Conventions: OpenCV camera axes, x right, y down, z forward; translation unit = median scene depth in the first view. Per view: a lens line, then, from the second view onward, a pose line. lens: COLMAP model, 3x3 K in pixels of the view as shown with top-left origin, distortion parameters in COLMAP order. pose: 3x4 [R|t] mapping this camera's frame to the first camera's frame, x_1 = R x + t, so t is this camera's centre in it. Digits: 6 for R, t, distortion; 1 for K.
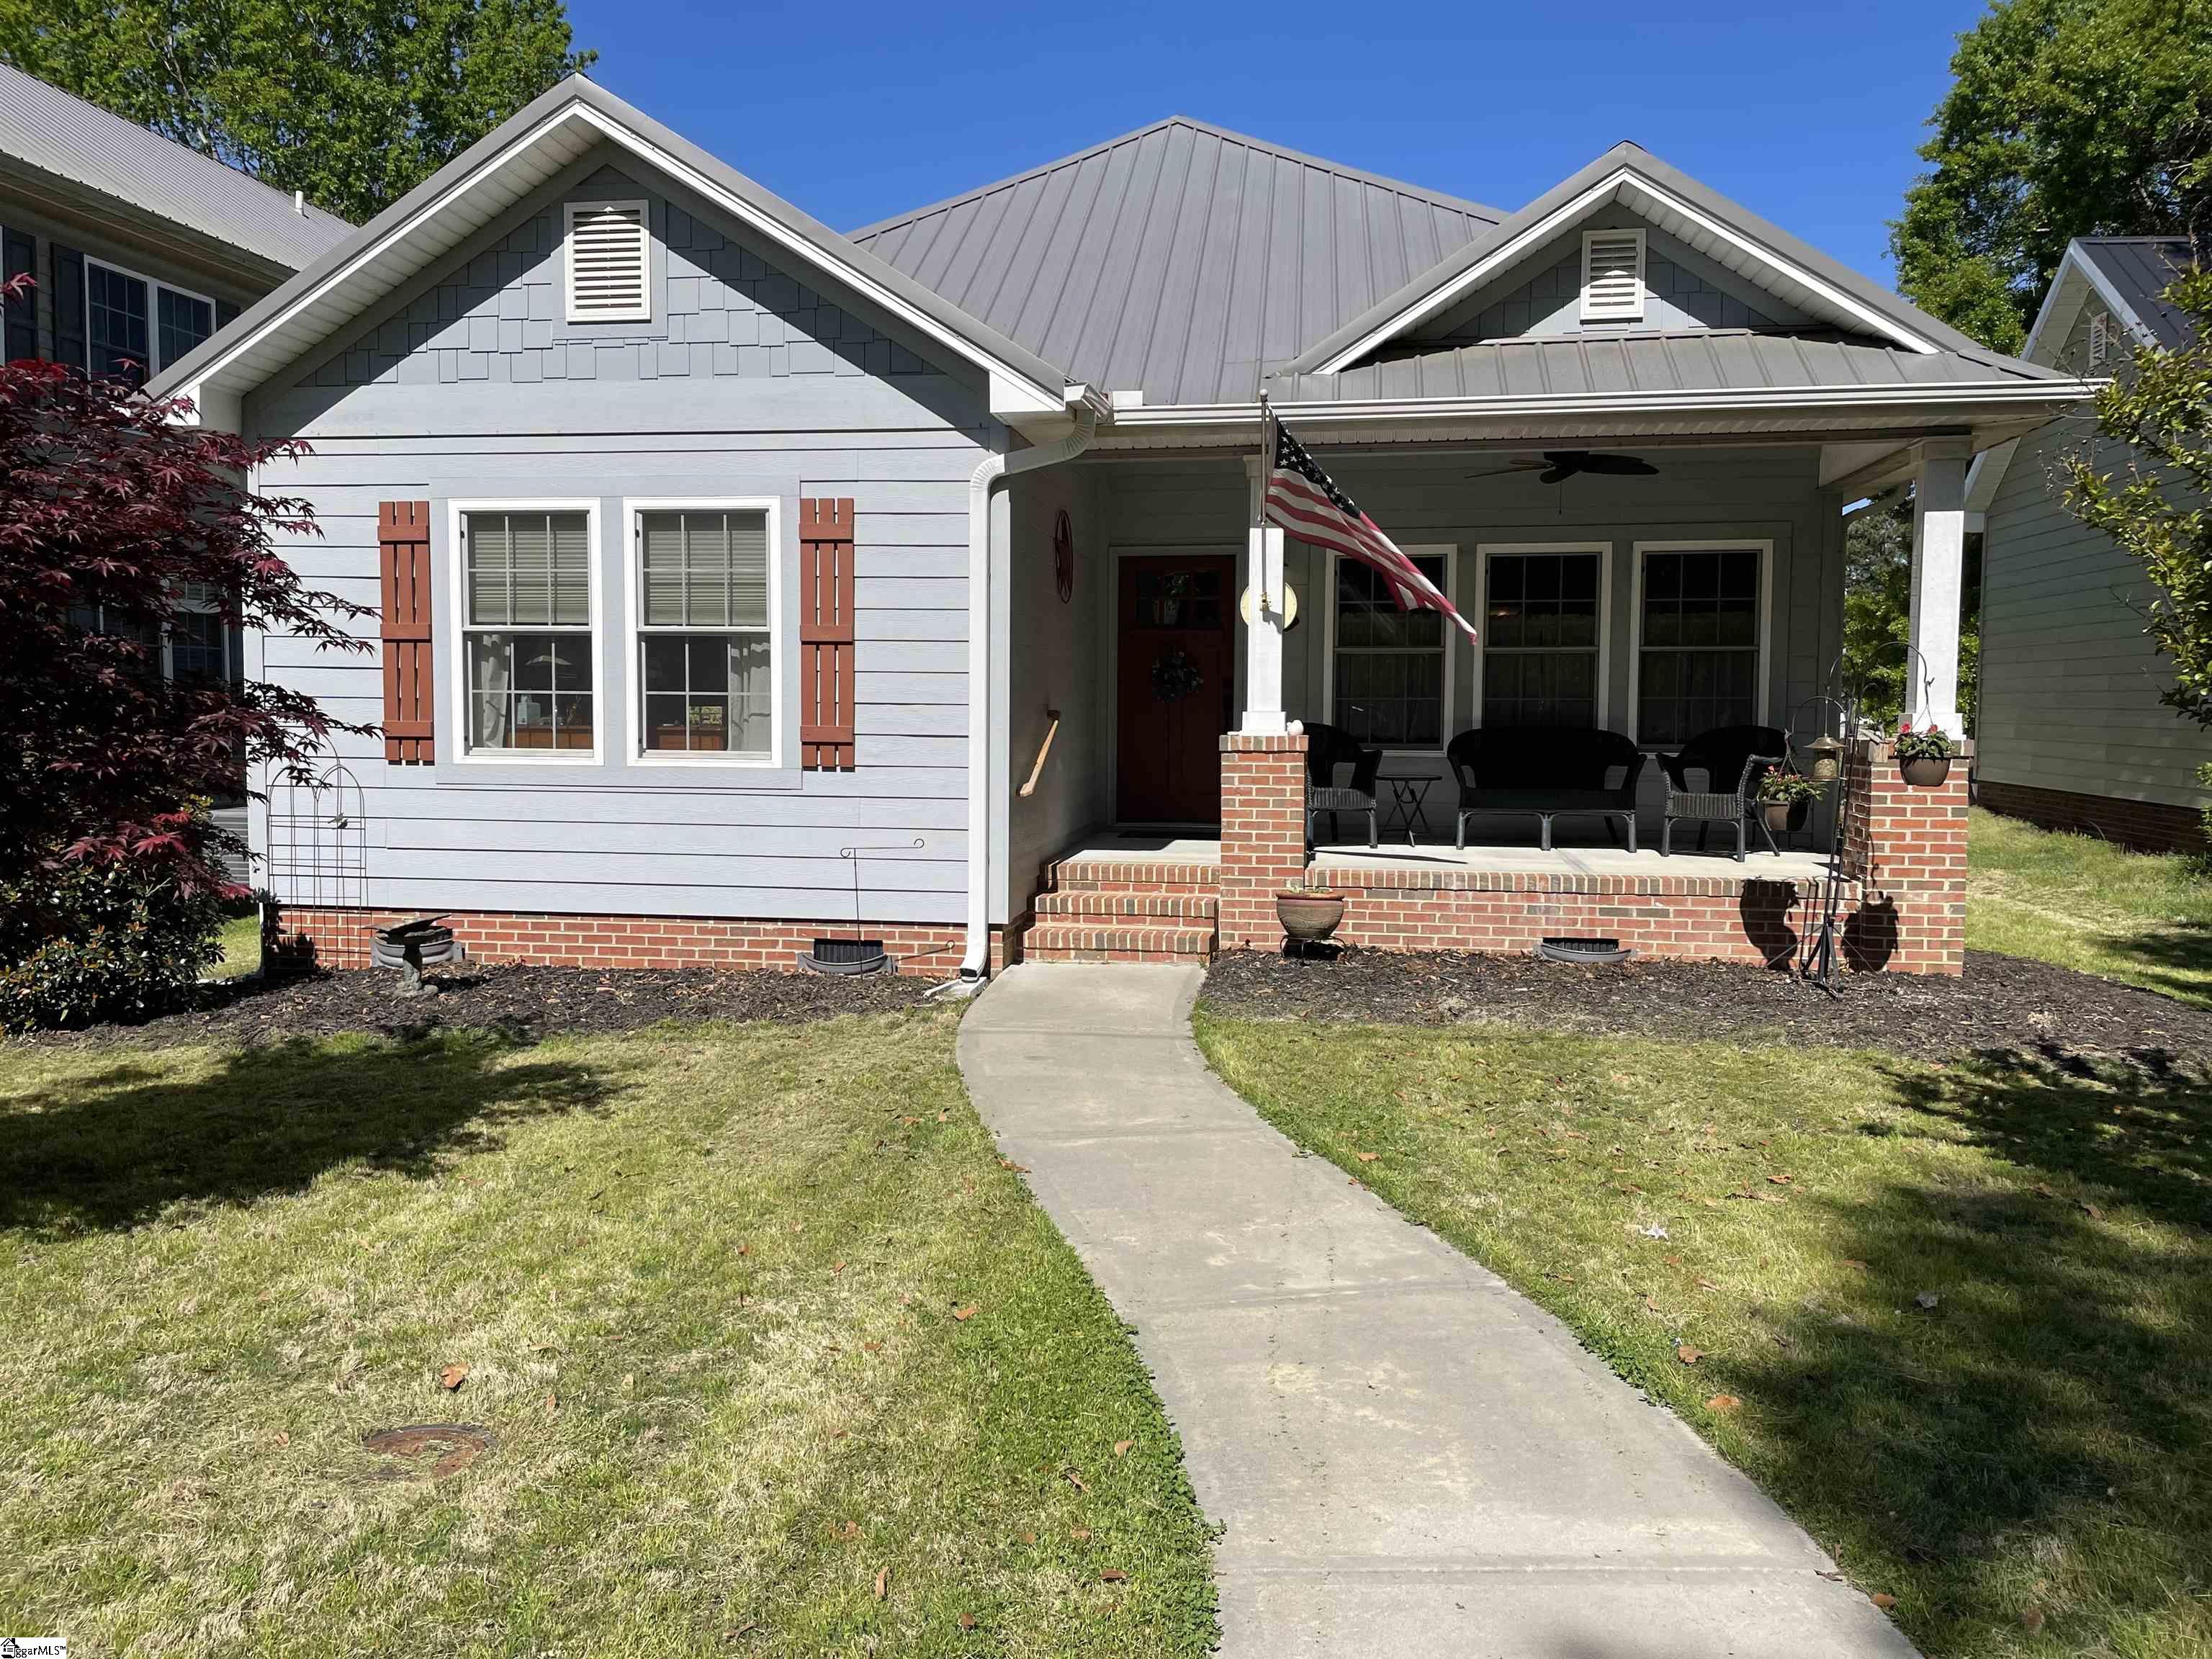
lens RADIAL K [[1692.8, 0, 1056.3], [0, 1692.8, 809.3], [0, 0, 1]] dist [0.090099, -0.120121]
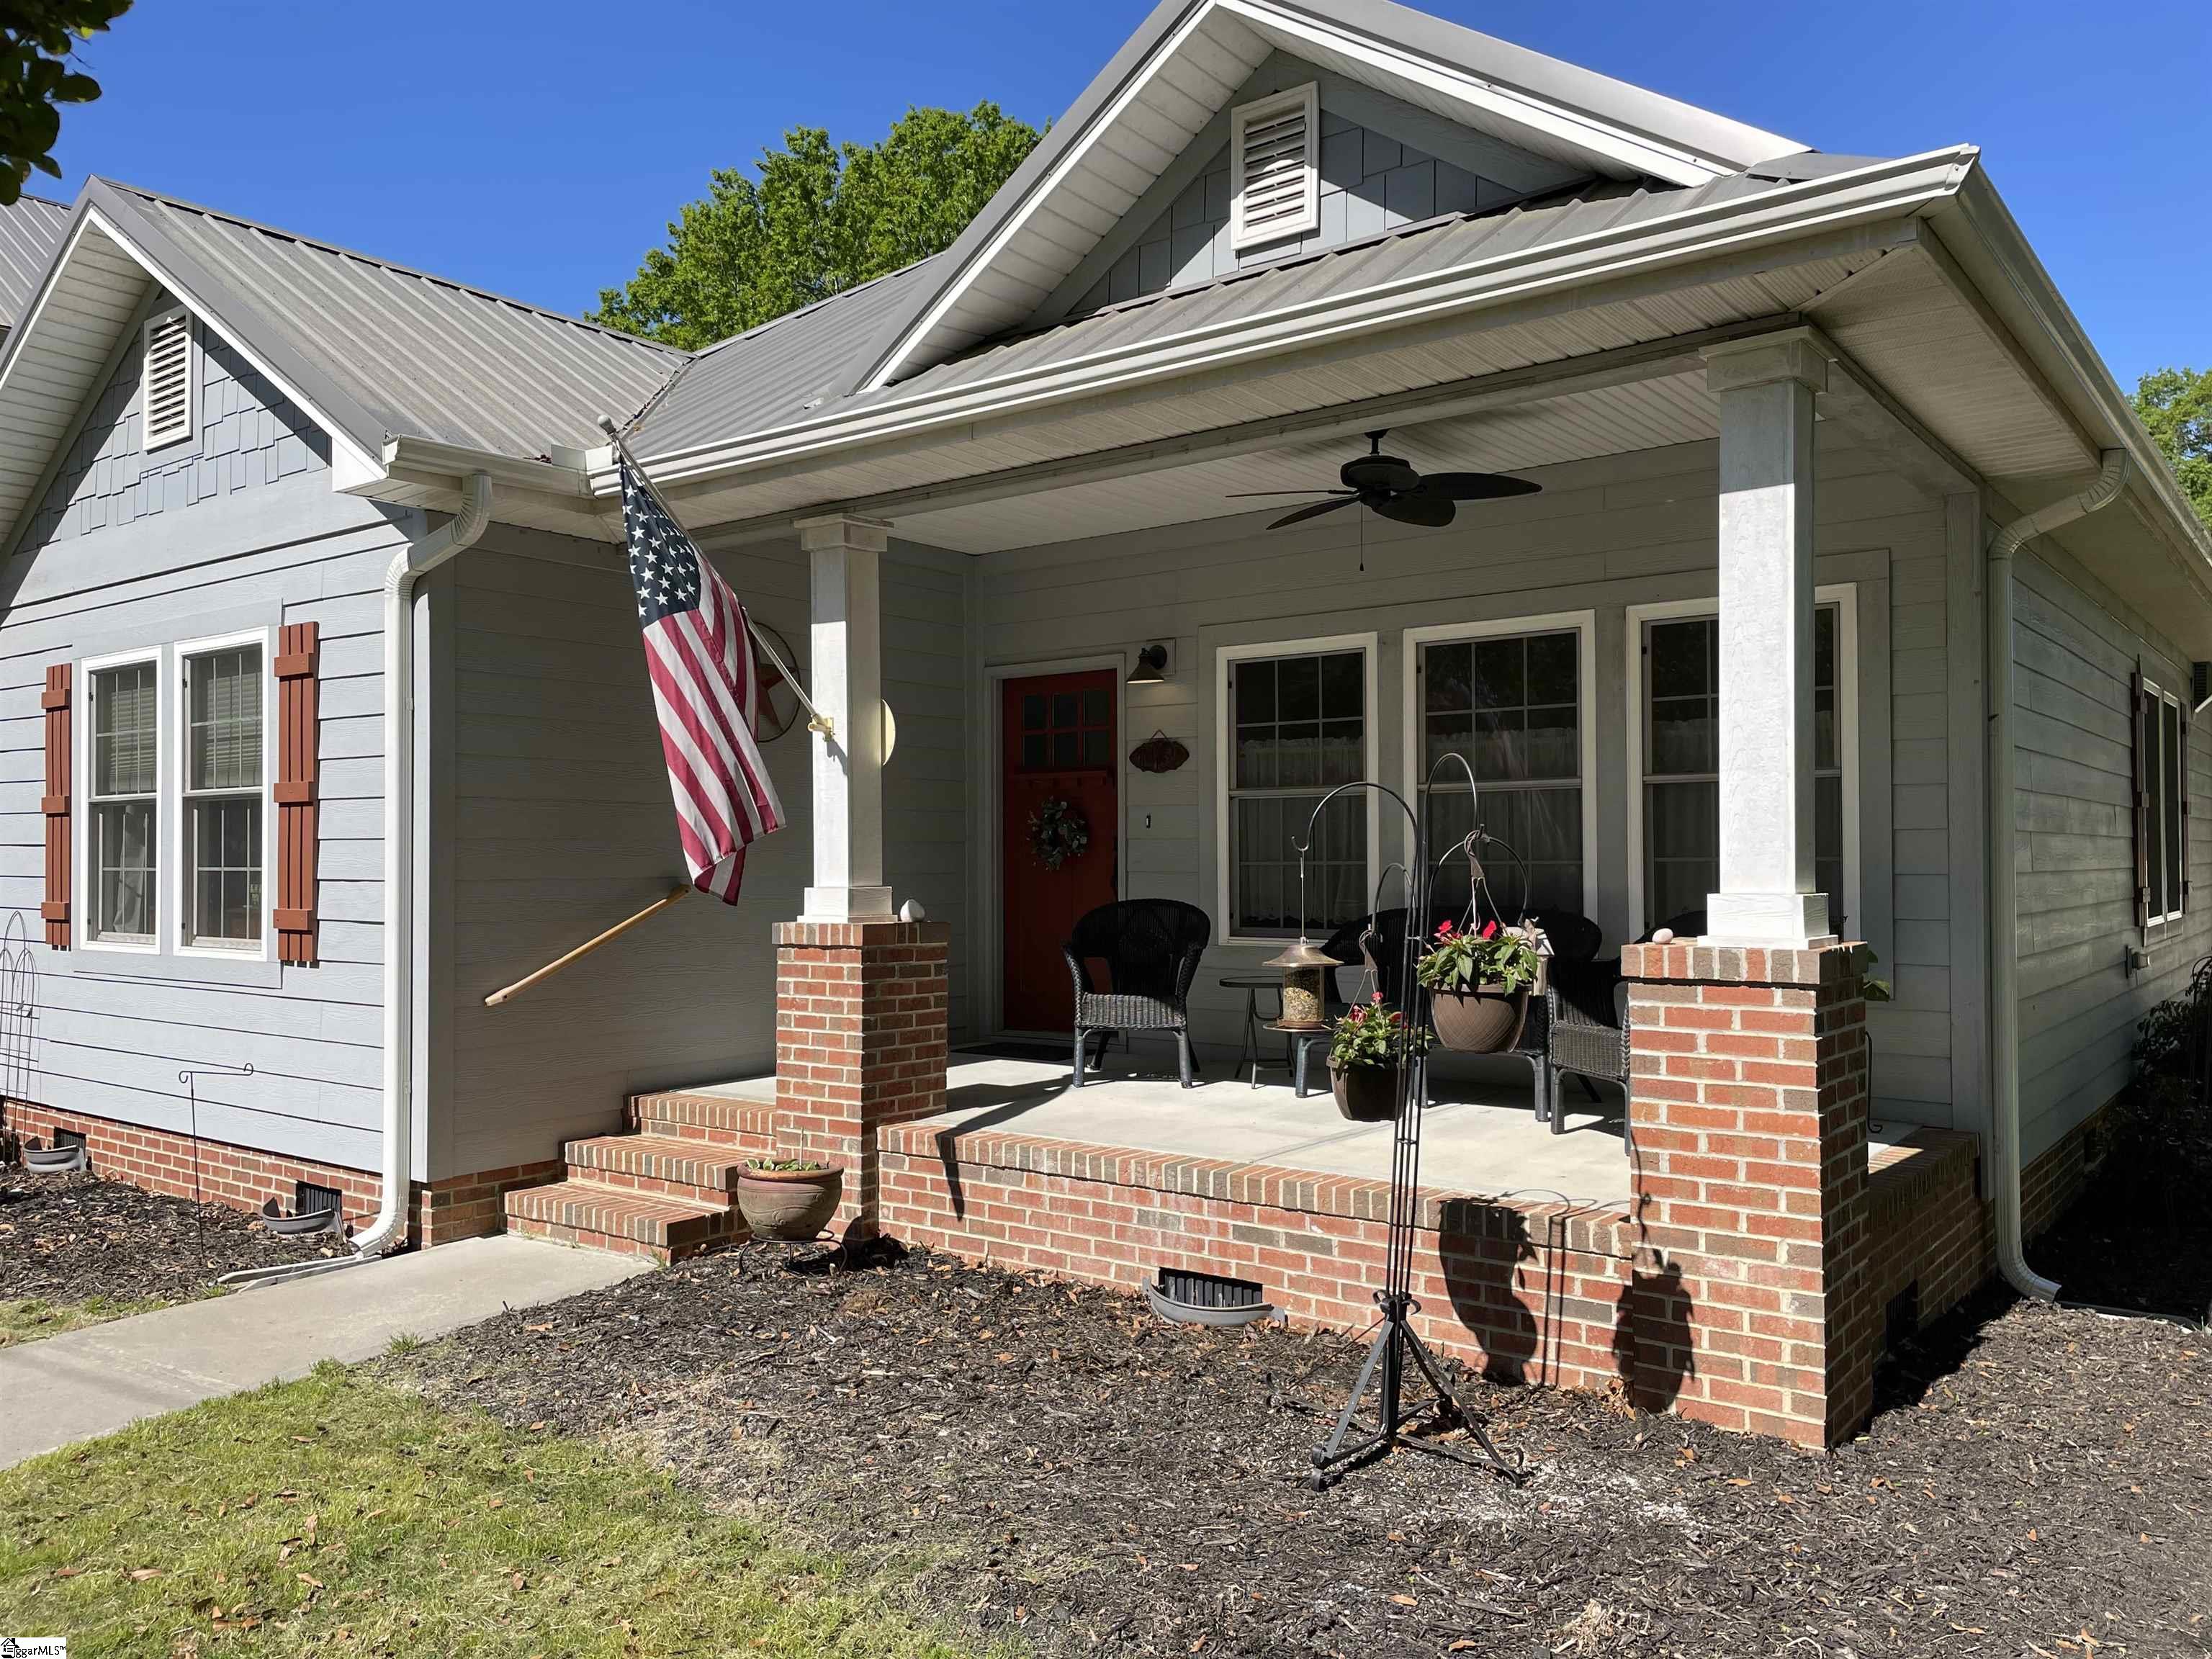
lens RADIAL K [[1692.8, 0, 1080.2], [0, 1692.8, 836.1], [0, 0, 1]] dist [0.090099, -0.120121]
pose [[0.882352, -0.016747, -0.470292, 0.543940], [-0.019993, 0.997130, -0.073018, -0.031033], [0.470165, 0.073831, 0.879485, 0.453038]]
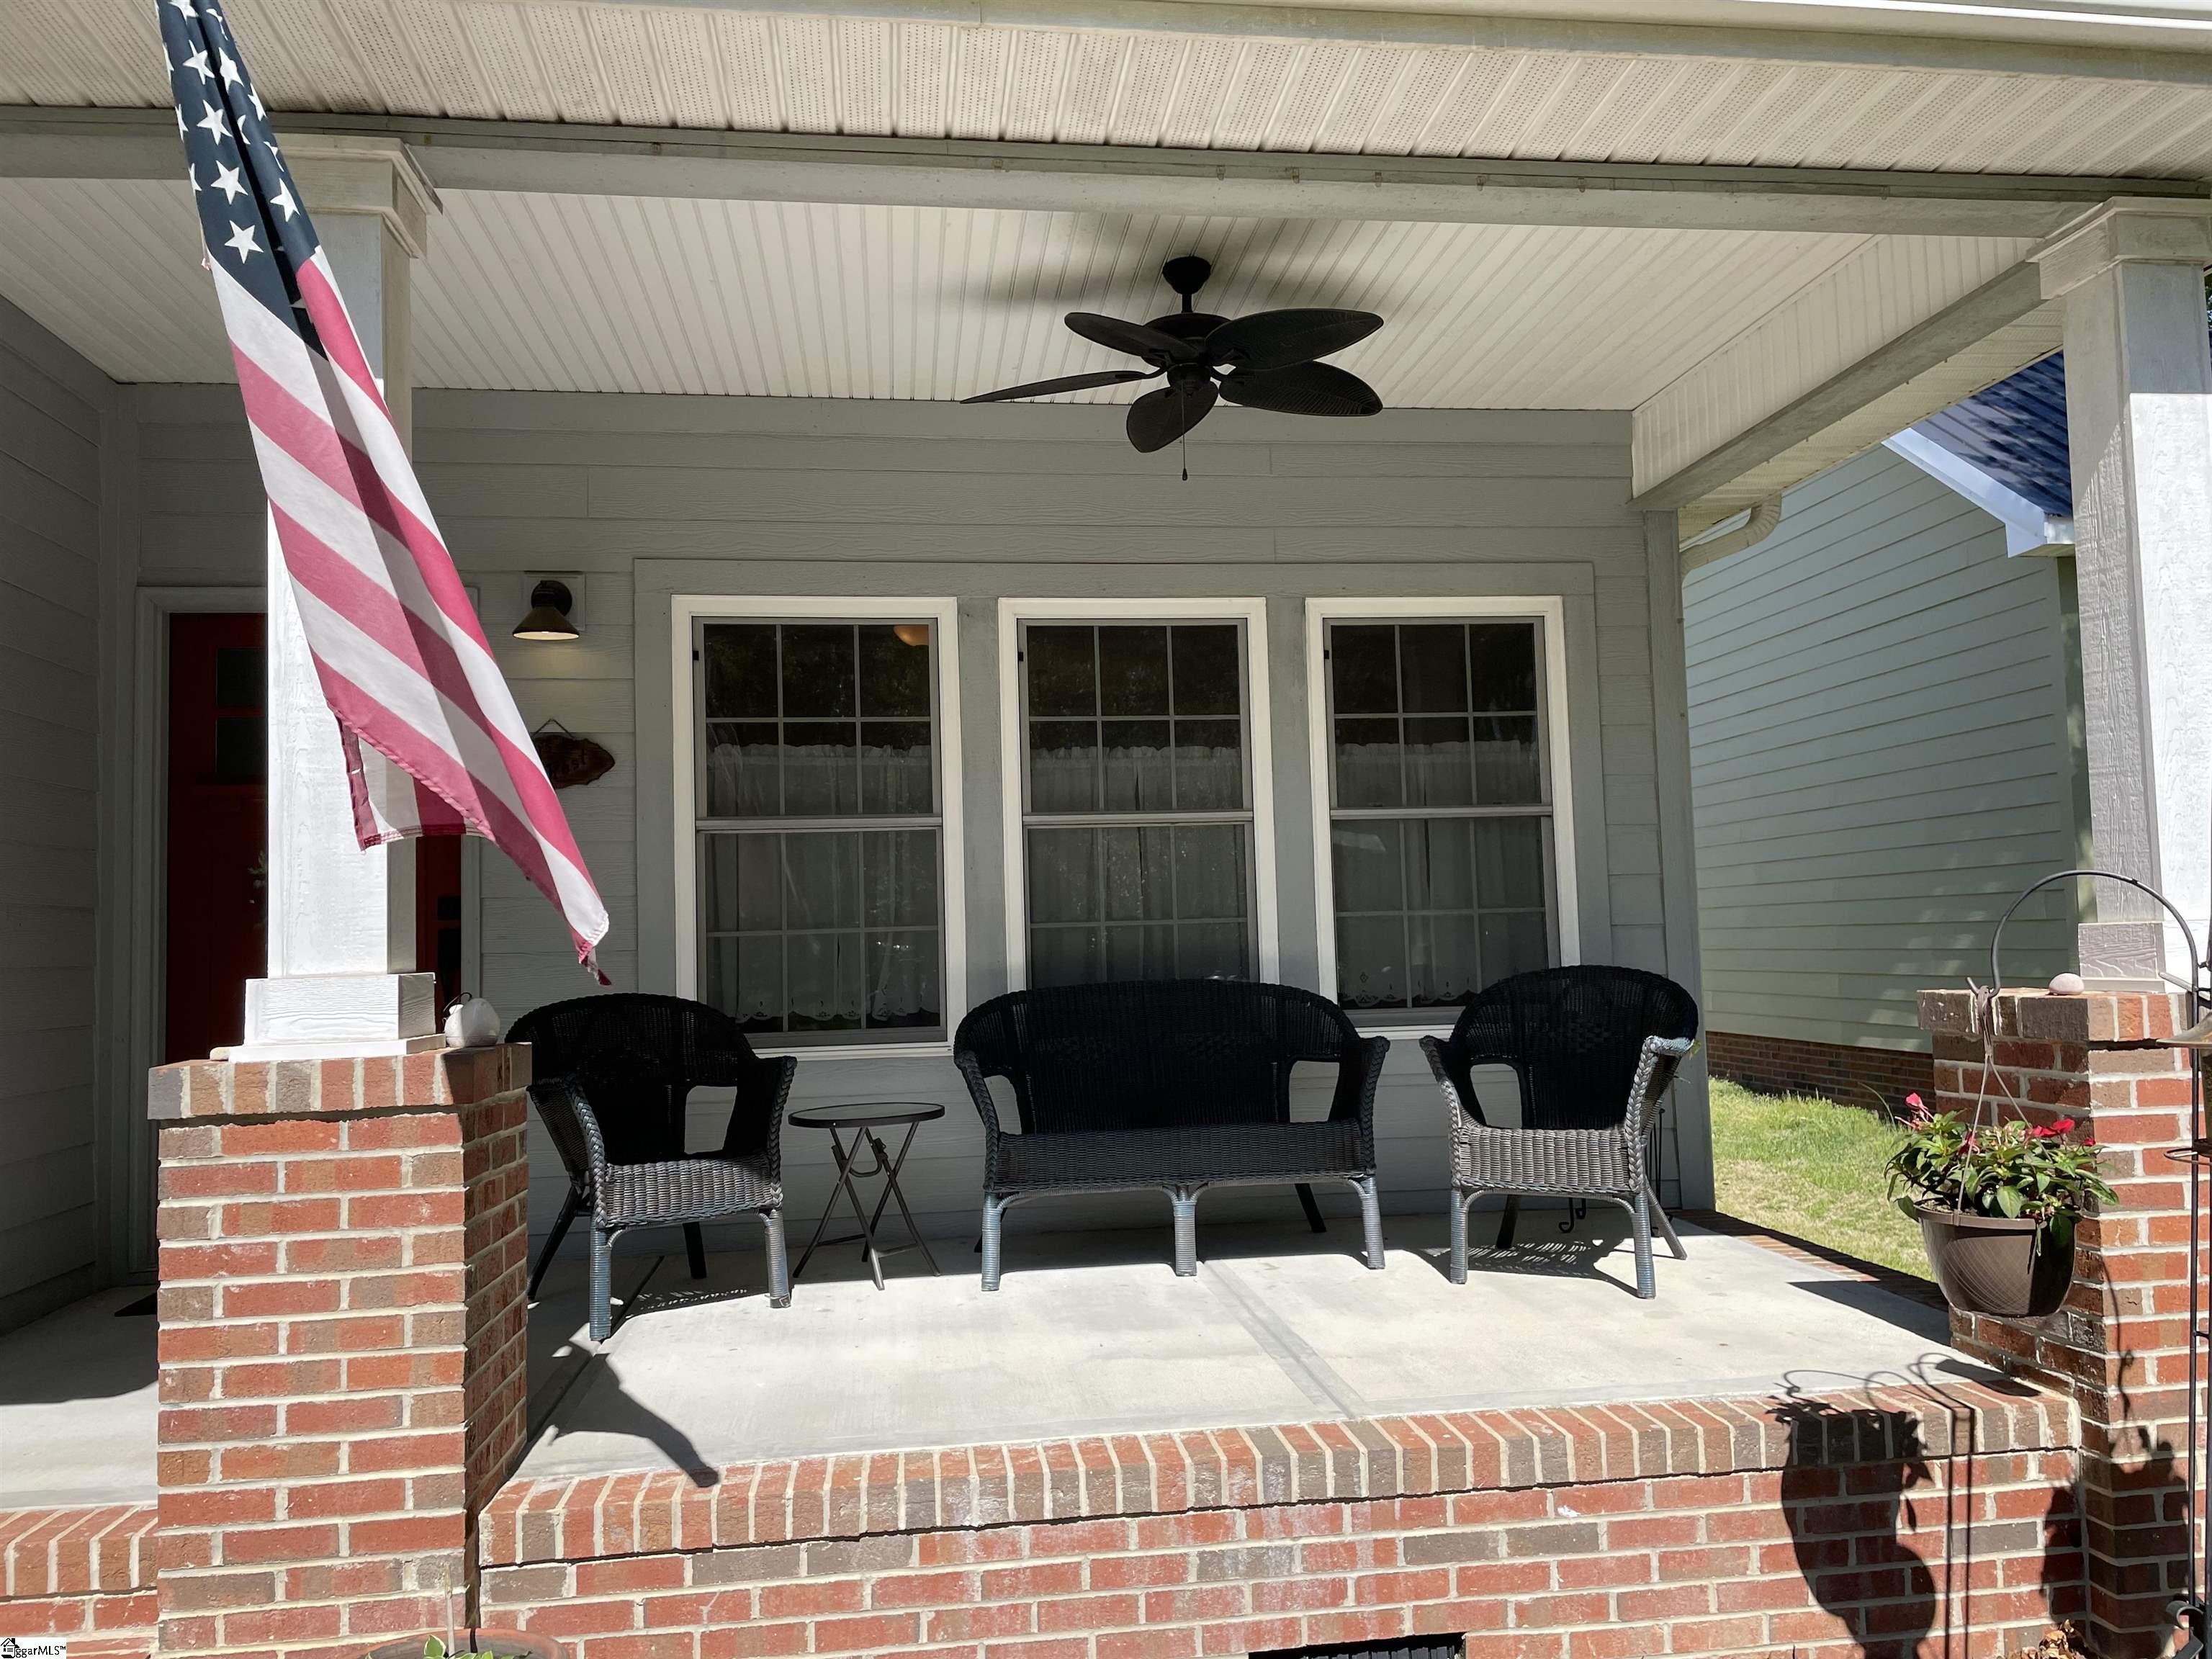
lens RADIAL K [[1692.8, 0, 1131.2], [0, 1692.8, 833.8], [0, 0, 1]] dist [0.090099, -0.120121]
pose [[0.950112, -0.011655, 0.311692, 0.166120], [0.052871, 0.990859, -0.124111, -0.038352], [-0.307397, 0.134398, 0.942043, 0.683469]]
